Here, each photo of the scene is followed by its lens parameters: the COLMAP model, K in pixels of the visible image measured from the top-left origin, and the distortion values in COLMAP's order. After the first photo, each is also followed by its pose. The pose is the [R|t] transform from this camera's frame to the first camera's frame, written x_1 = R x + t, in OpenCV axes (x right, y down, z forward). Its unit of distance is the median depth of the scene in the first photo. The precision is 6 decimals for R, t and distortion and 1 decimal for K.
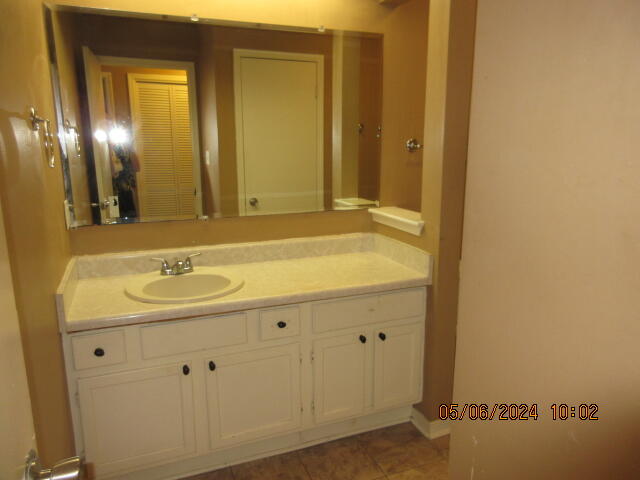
lens RADIAL K [[471.3, 0, 321.1], [0, 471.3, 237.2], [0, 0, 1]] dist [-0.010022, 0.009957]
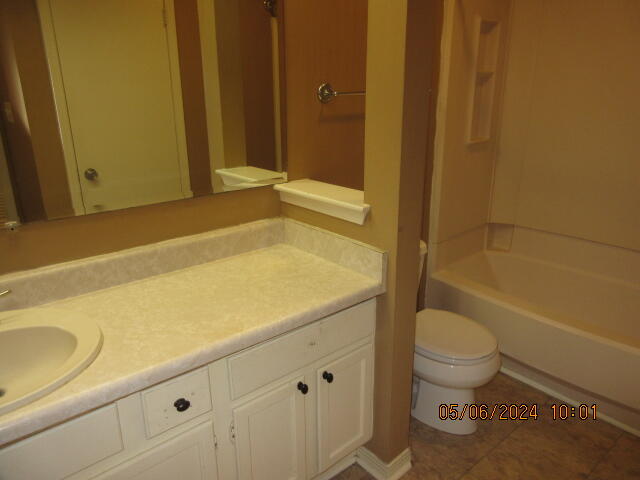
lens RADIAL K [[471.3, 0, 319.5], [0, 471.3, 244.8], [0, 0, 1]] dist [-0.010022, 0.009957]
pose [[0.949001, -0.100843, 0.298711, -0.061779], [0.064519, 0.989532, 0.129084, -0.064316], [-0.308602, -0.103229, 0.945573, 0.331130]]
